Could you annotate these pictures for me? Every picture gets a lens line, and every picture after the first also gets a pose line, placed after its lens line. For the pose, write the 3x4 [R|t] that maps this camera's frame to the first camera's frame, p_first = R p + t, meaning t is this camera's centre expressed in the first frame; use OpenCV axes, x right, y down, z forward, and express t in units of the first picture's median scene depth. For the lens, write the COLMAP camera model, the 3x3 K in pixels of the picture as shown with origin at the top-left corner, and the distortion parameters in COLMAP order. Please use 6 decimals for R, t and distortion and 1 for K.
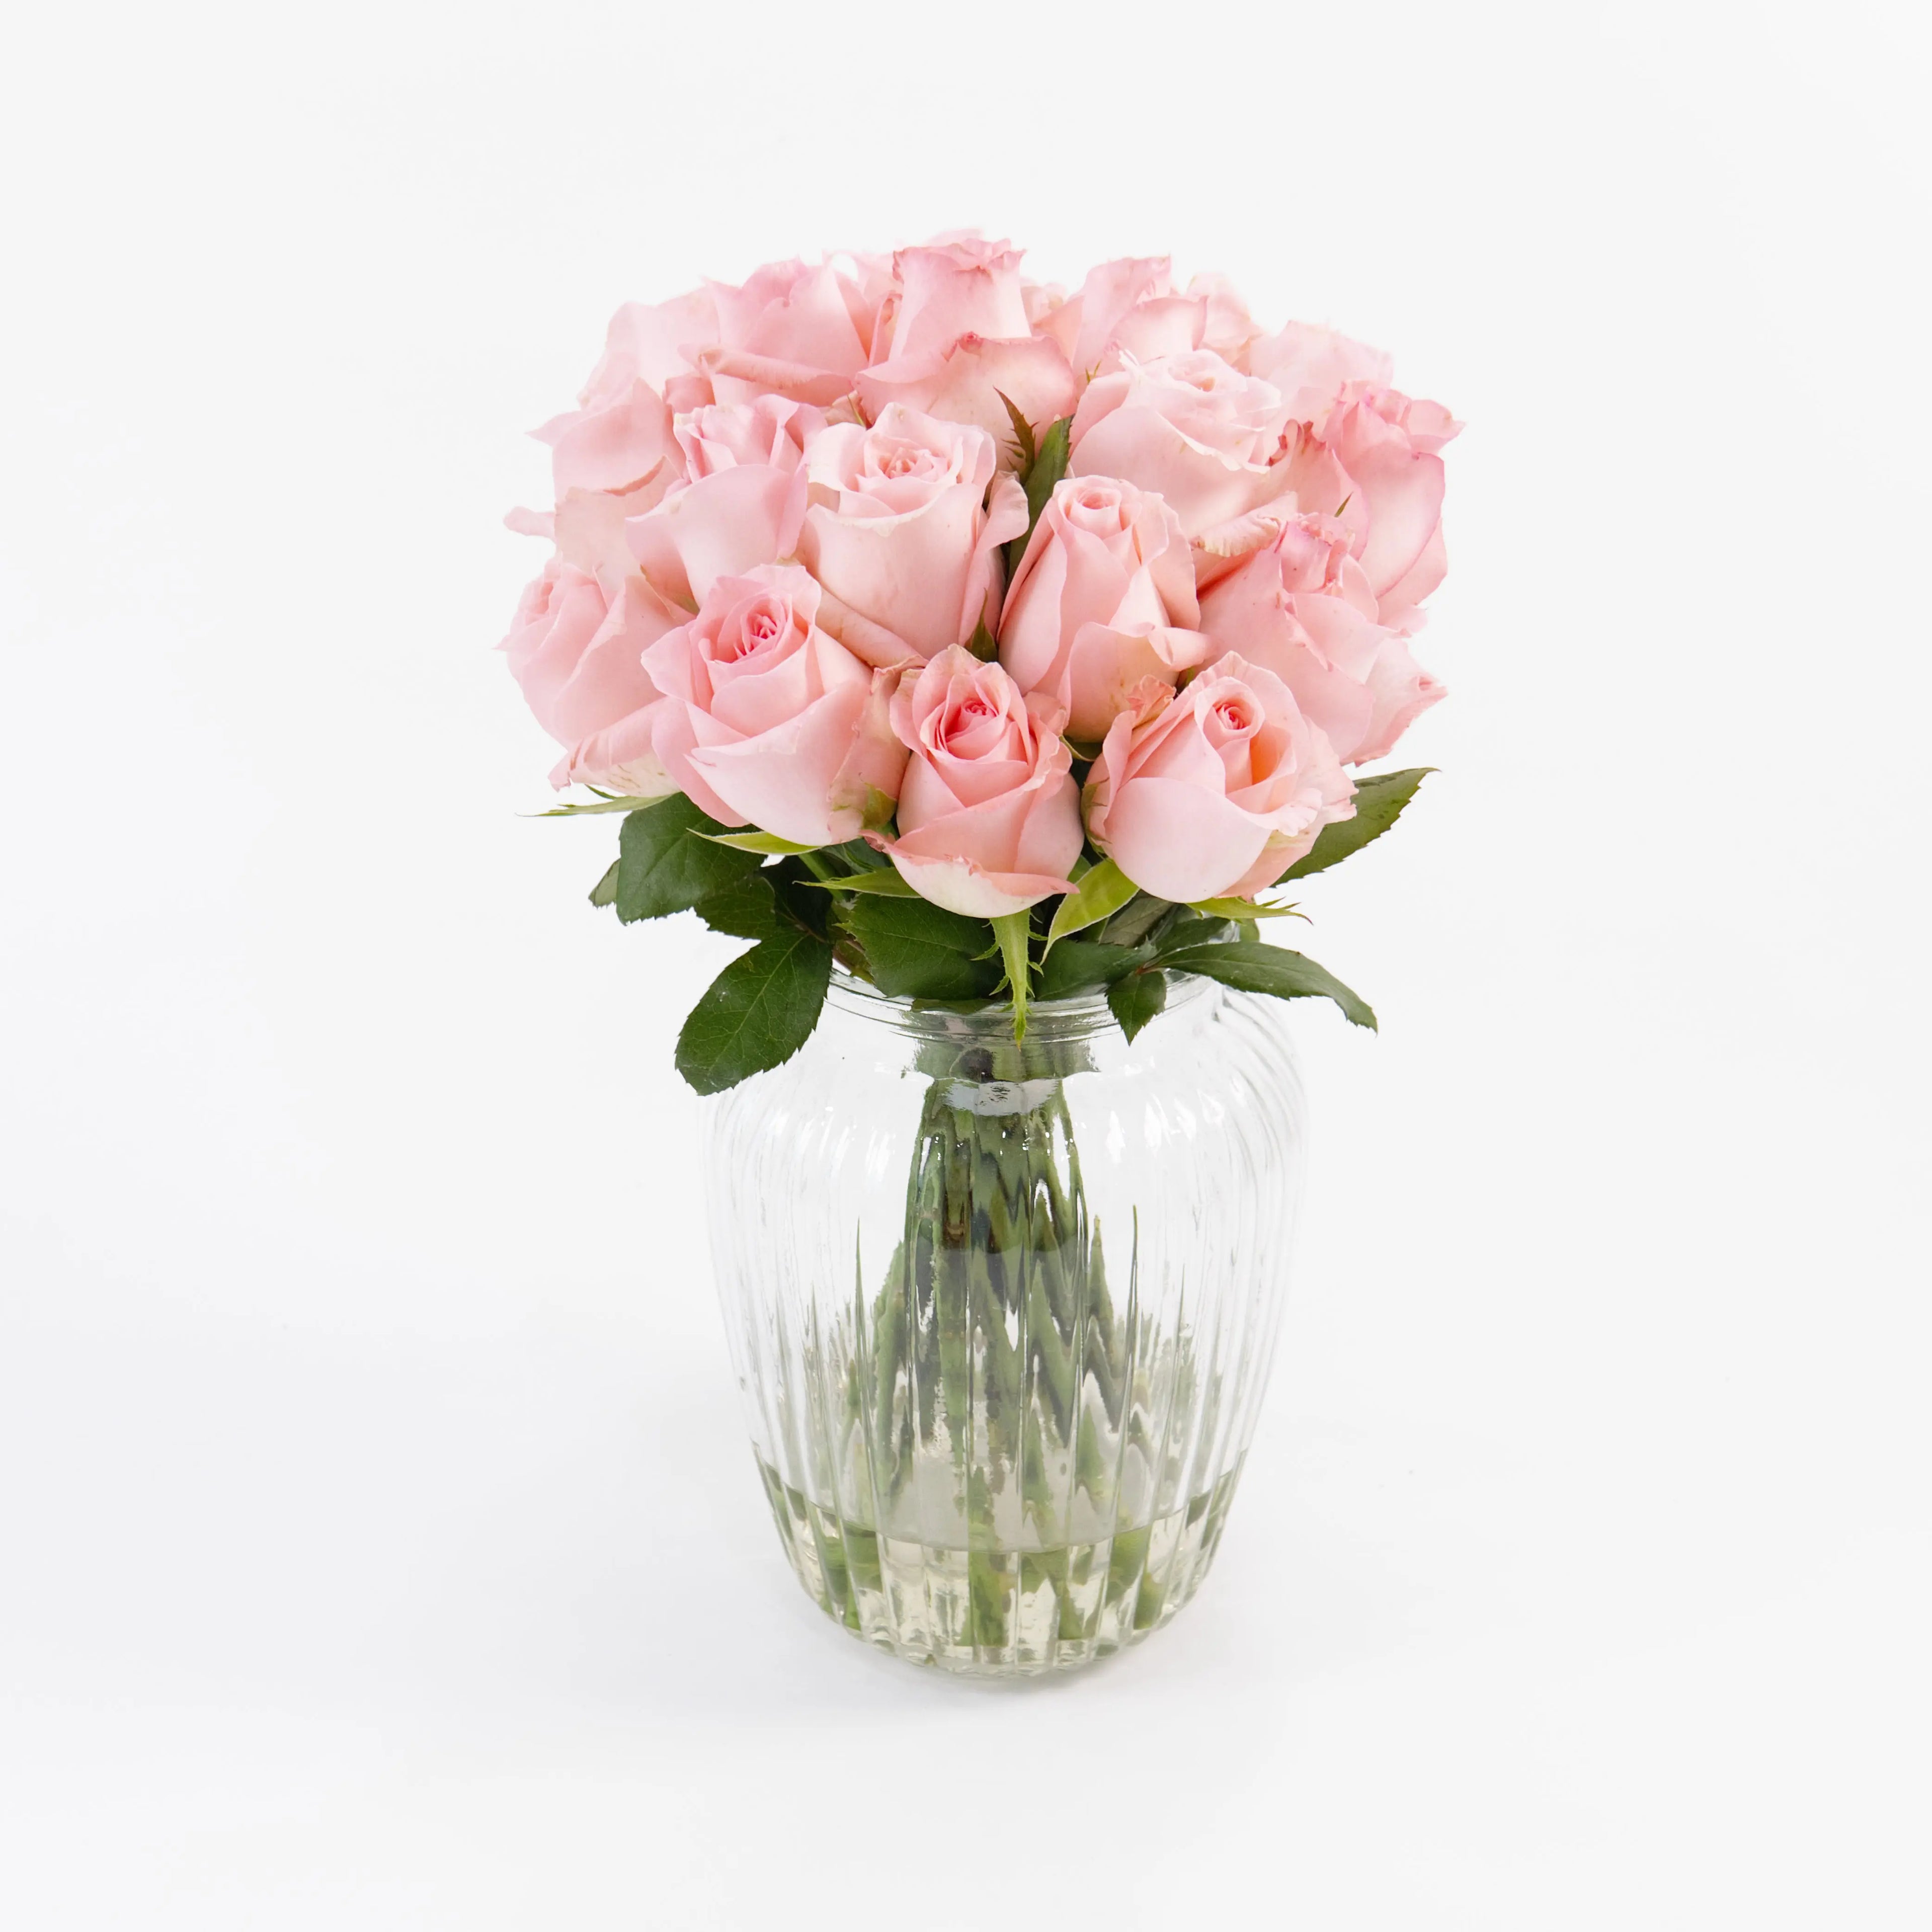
lens RADIAL K [[1595.1, 0, 966.0], [0, 1595.1, 966.0], [0, 0, 1]] dist [0.004092, -0.009306]
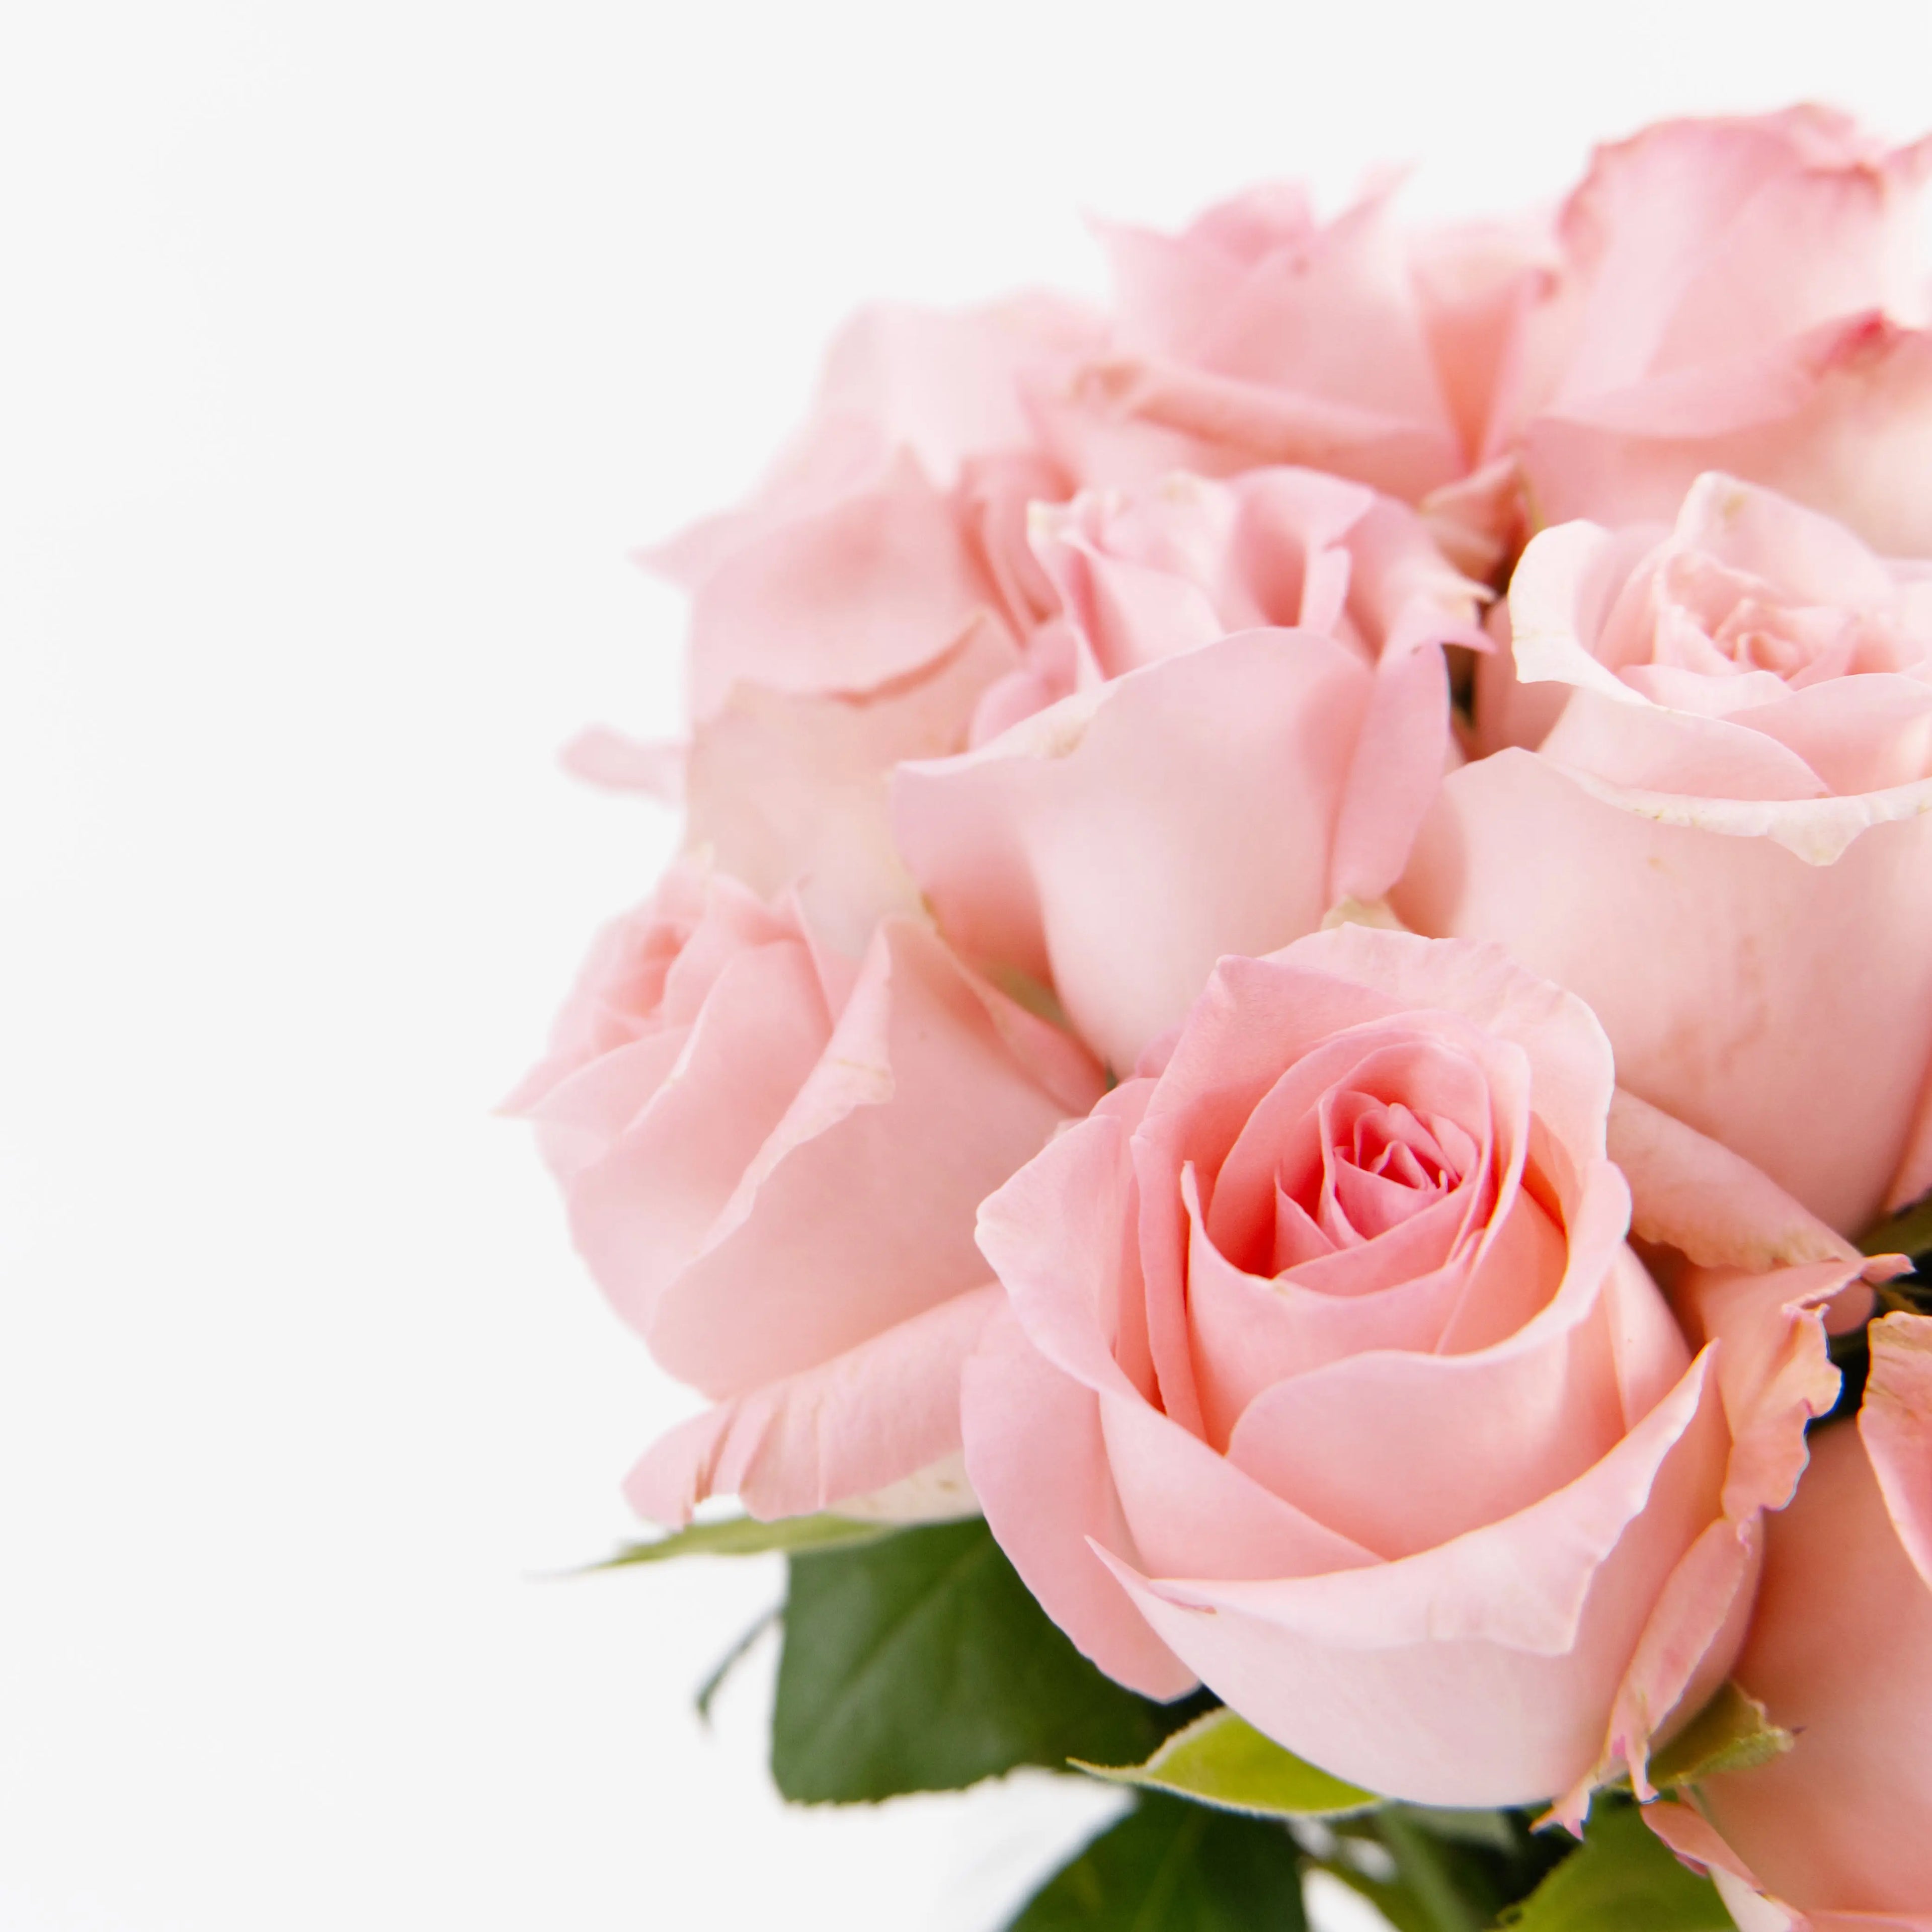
lens RADIAL K [[1595.1, 0, 966.0], [0, 1595.1, 966.0], [0, 0, 1]] dist [0.004092, -0.009306]
pose [[0.998796, 0.045647, -0.017981, -0.185883], [-0.047814, 0.987788, -0.148289, -0.180155], [0.010992, 0.148970, 0.988781, 0.639904]]
